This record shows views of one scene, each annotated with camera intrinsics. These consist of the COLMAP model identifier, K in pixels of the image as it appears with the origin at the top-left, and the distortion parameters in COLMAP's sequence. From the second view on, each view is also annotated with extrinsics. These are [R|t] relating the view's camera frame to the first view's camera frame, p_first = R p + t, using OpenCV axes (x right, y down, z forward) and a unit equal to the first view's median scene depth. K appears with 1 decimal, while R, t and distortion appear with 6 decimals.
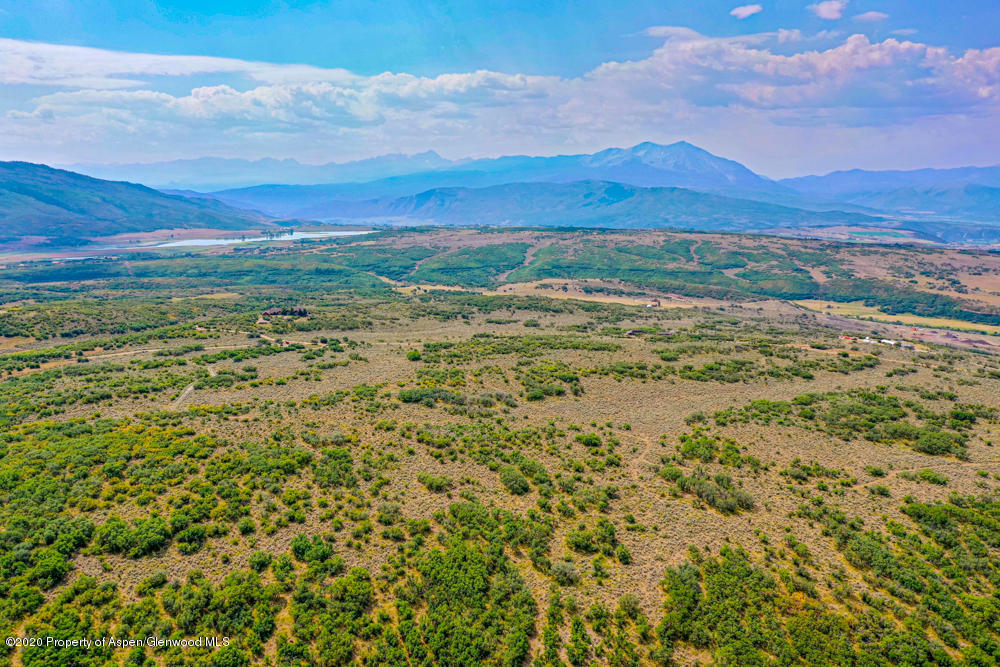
lens RADIAL K [[801.0, 0, 501.3], [0, 801.0, 386.6], [0, 0, 1]] dist [0.006624, 0.002479]
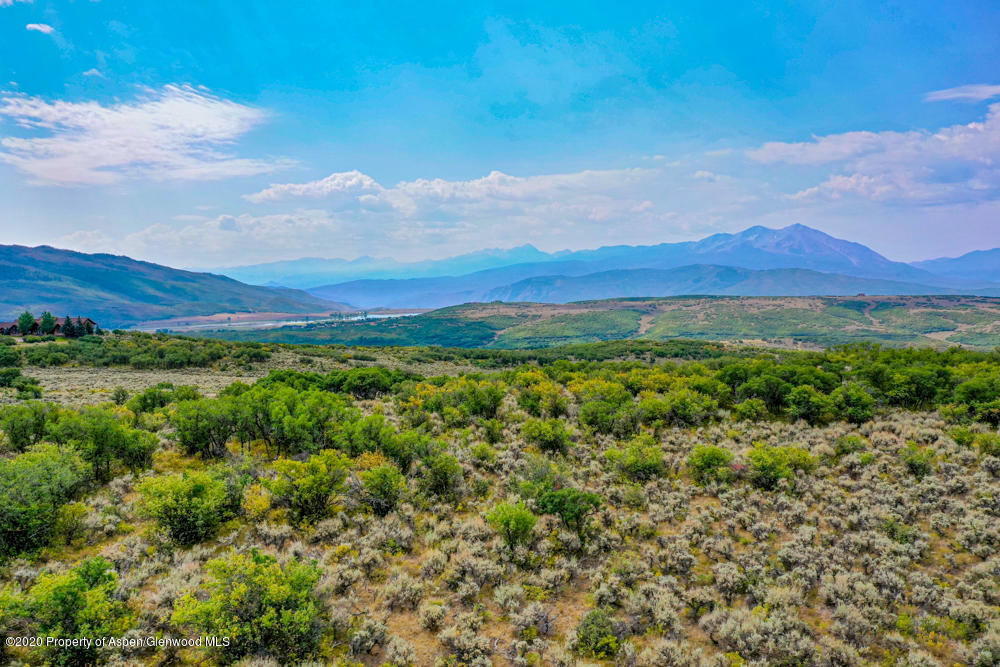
lens RADIAL K [[818.2, 0, 500.0], [0, 818.2, 333.5], [0, 0, 1]] dist [0.006733, 0.002531]
pose [[0.992252, -0.017312, -0.123030, -0.004968], [-0.005964, 0.982465, -0.186350, -0.006725], [0.124099, 0.185640, 0.974750, 0.186184]]
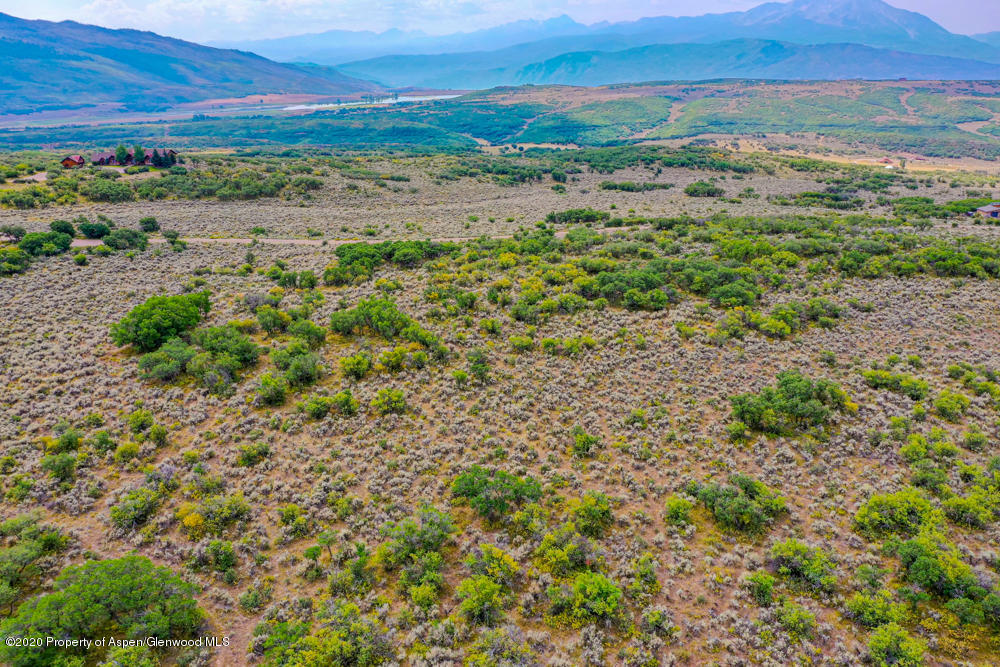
lens RADIAL K [[808.5, 0, 500.0], [0, 808.5, 333.5], [0, 0, 1]] dist [0.009373, -0.004744]
pose [[0.986526, 0.029120, -0.160990, 0.000482], [-0.016156, 0.996562, 0.081255, -0.010561], [0.162803, -0.077559, 0.983605, 0.165691]]
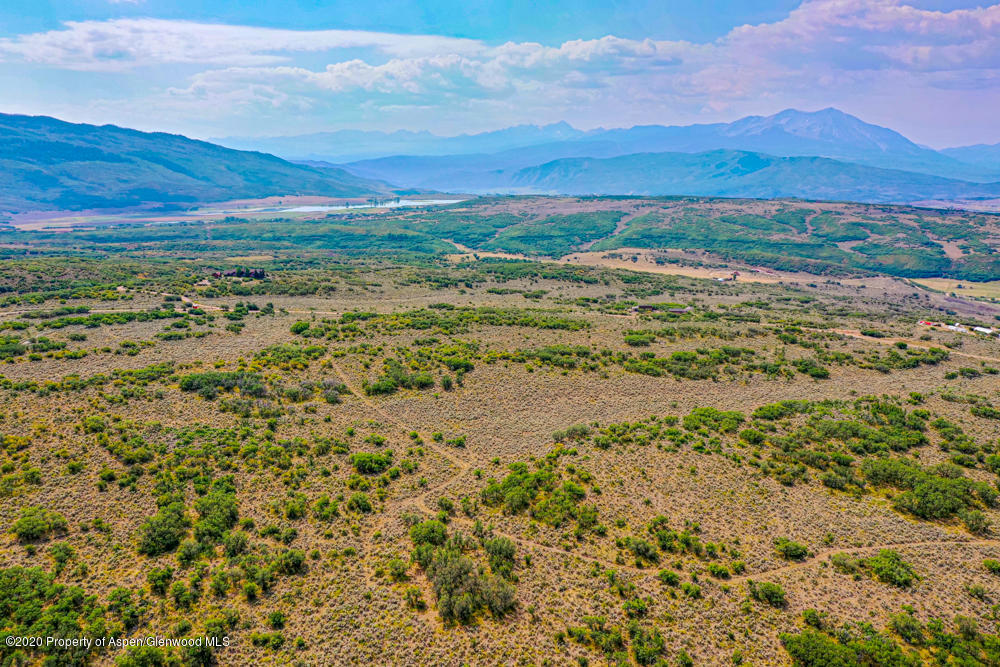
lens RADIAL K [[808.5, 0, 500.0], [0, 808.5, 333.5], [0, 0, 1]] dist [0.009373, -0.004744]
pose [[0.985688, 0.034271, -0.165062, 0.044655], [-0.039643, 0.998782, -0.029361, -0.003448], [0.163855, 0.035484, 0.985846, 0.047653]]
